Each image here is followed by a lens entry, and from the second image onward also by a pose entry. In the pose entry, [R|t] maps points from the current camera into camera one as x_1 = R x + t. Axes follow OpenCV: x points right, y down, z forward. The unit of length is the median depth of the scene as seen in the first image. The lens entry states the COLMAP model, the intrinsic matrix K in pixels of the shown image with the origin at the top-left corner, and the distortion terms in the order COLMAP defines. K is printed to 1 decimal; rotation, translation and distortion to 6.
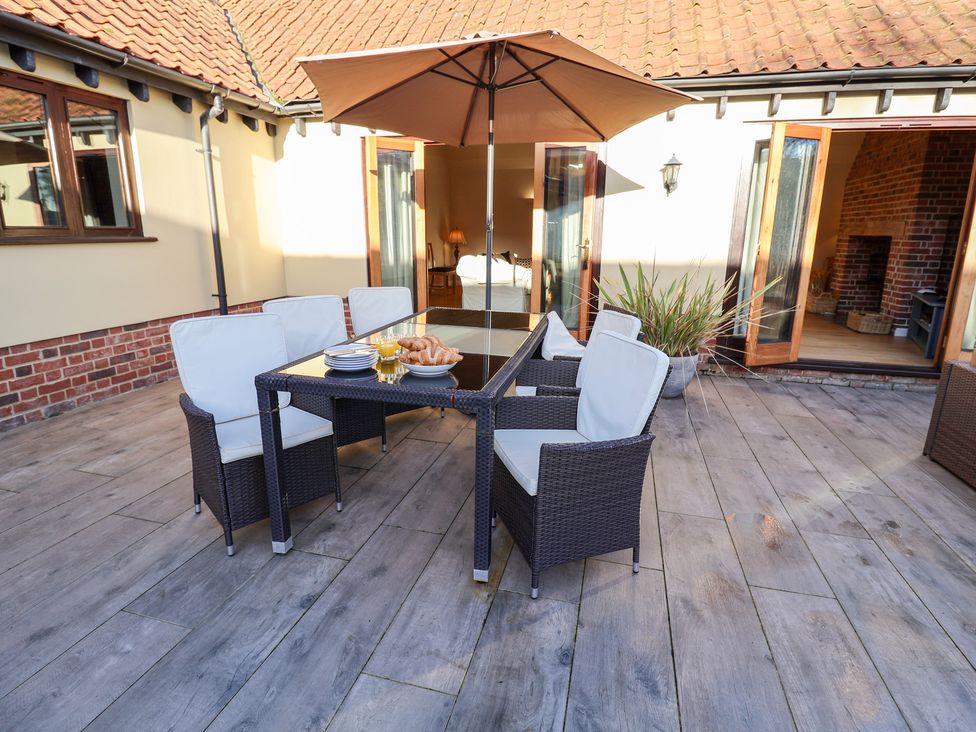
lens RADIAL K [[506.3, 0, 497.5], [0, 506.3, 354.4], [0, 0, 1]] dist [0.002008, -0.016787]
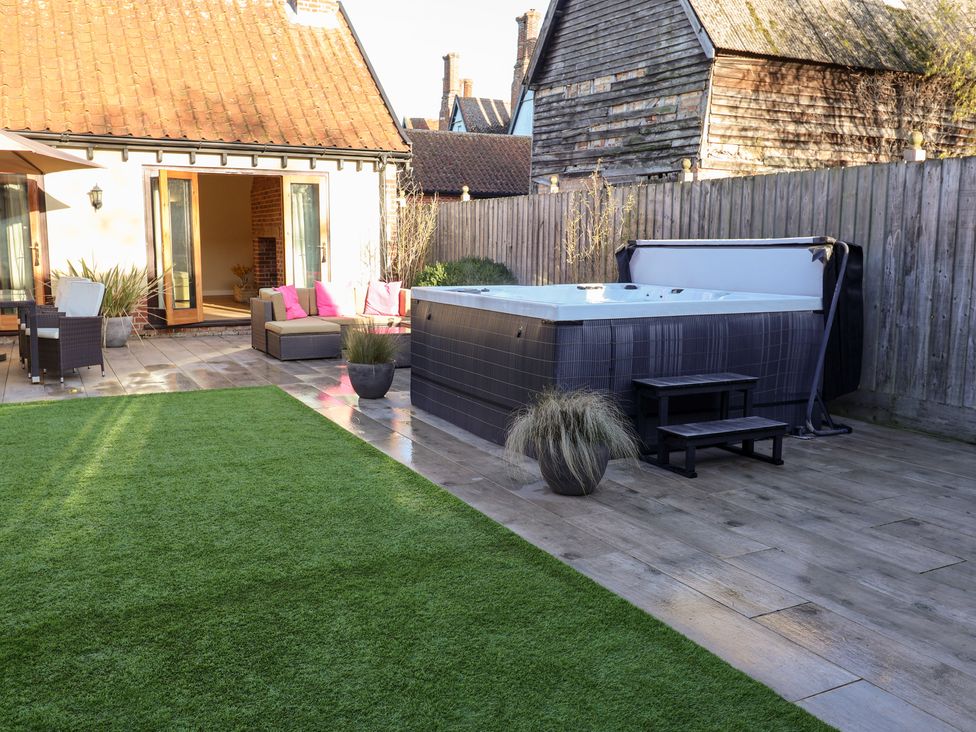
lens RADIAL K [[867.3, 0, 490.4], [0, 867.3, 349.8], [0, 0, 1]] dist [0.004882, 0.003143]
pose [[0.746276, -0.095662, 0.658726, -0.464809], [0.161899, 0.985987, -0.040230, 0.333688], [-0.645647, 0.136670, 0.751306, -1.445470]]
